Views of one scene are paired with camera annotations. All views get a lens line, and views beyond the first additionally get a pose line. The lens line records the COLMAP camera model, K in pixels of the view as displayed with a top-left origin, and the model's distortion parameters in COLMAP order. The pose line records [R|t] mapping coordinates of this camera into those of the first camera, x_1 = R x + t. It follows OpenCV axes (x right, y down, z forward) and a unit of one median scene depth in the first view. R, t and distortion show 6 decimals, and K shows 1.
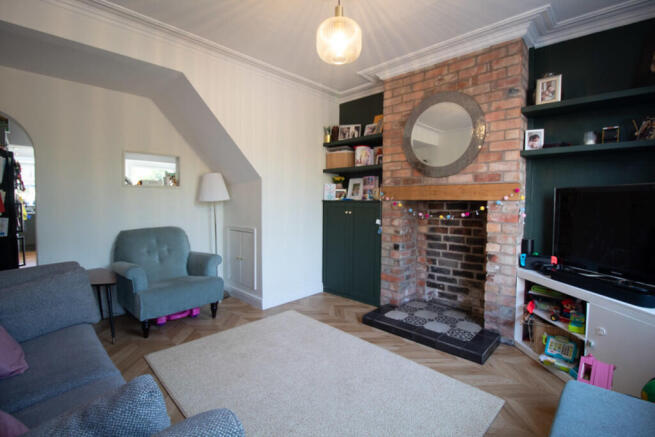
lens RADIAL K [[301.6, 0, 330.5], [0, 301.6, 212.5], [0, 0, 1]] dist [0.000359, -0.014076]
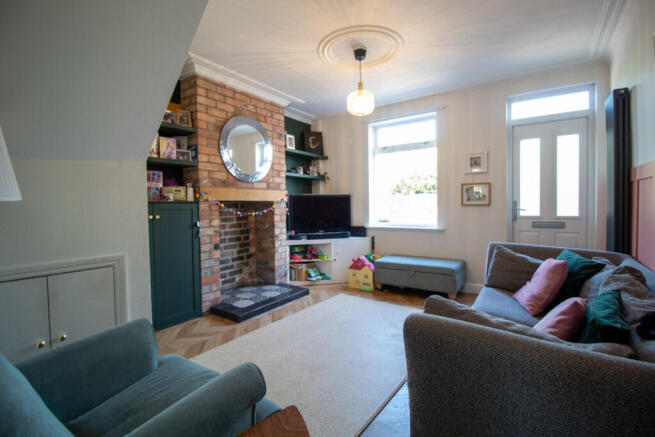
lens RADIAL K [[301.6, 0, 330.5], [0, 301.6, 212.5], [0, 0, 1]] dist [0.000359, -0.014076]
pose [[-0.158546, -0.029988, 0.986896, -0.885905], [0.047370, 0.998157, 0.037940, -0.022298], [-0.986215, 0.052765, -0.156833, 0.806971]]
